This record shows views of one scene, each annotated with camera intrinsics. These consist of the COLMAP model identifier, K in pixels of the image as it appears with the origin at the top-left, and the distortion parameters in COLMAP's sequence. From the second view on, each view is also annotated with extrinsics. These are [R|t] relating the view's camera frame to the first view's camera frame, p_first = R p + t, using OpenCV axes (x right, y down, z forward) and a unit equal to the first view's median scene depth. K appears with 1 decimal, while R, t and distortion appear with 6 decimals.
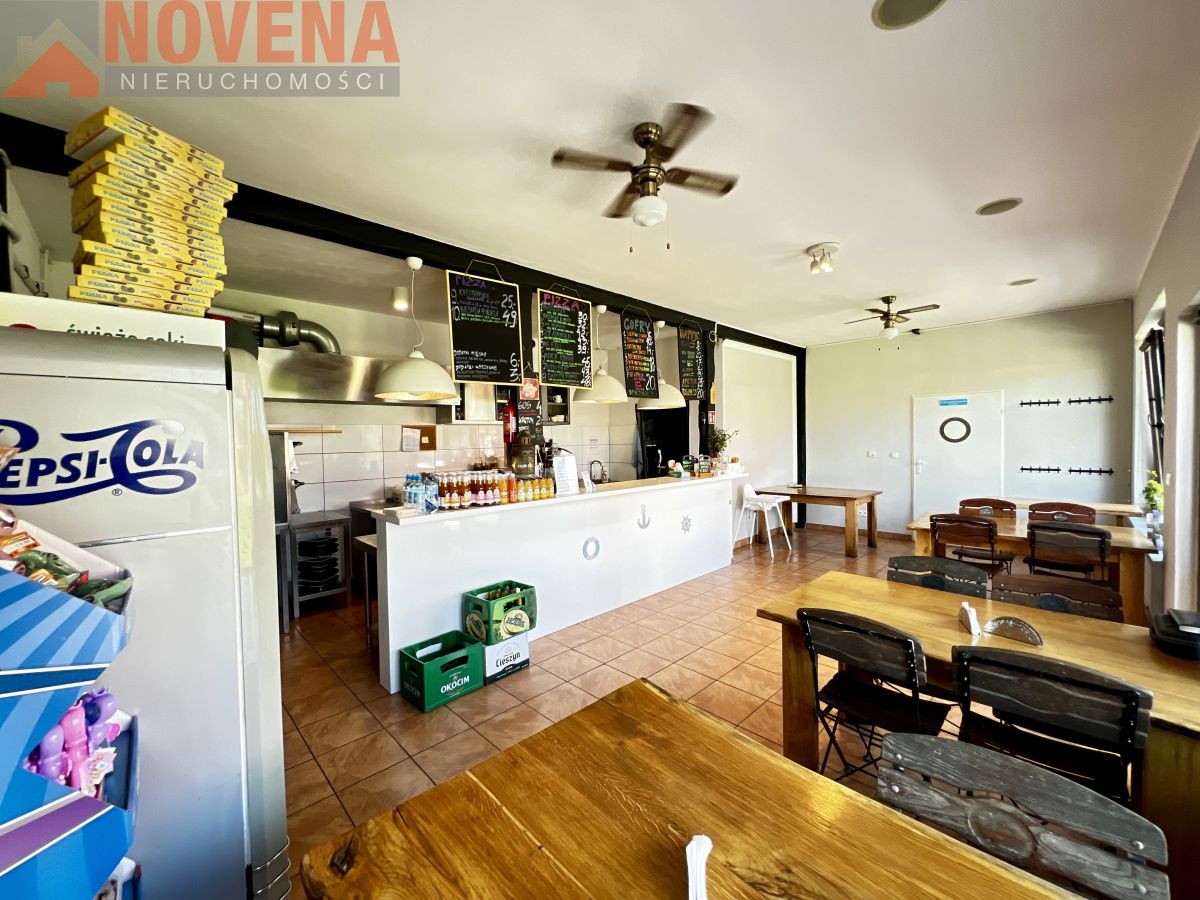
lens RADIAL K [[476.0, 0, 600.0], [0, 476.0, 450.0], [0, 0, 1]] dist [-0.000457, -0.000010]
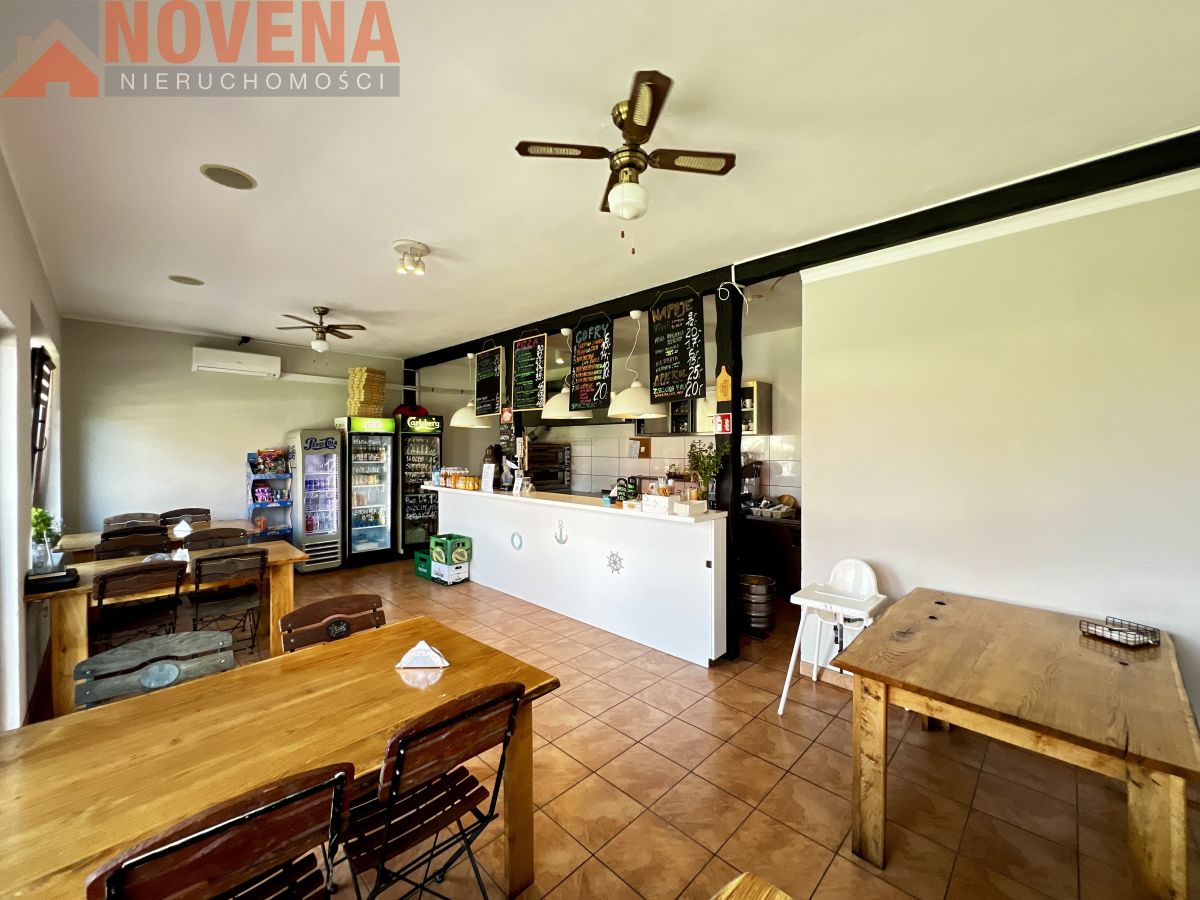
lens RADIAL K [[476.0, 0, 600.0], [0, 476.0, 450.0], [0, 0, 1]] dist [-0.000457, -0.000010]
pose [[0.025854, 0.023110, -0.999399, 1.145633], [-0.027712, 0.999365, 0.022392, -0.058144], [0.999282, 0.027117, 0.026478, 1.112882]]
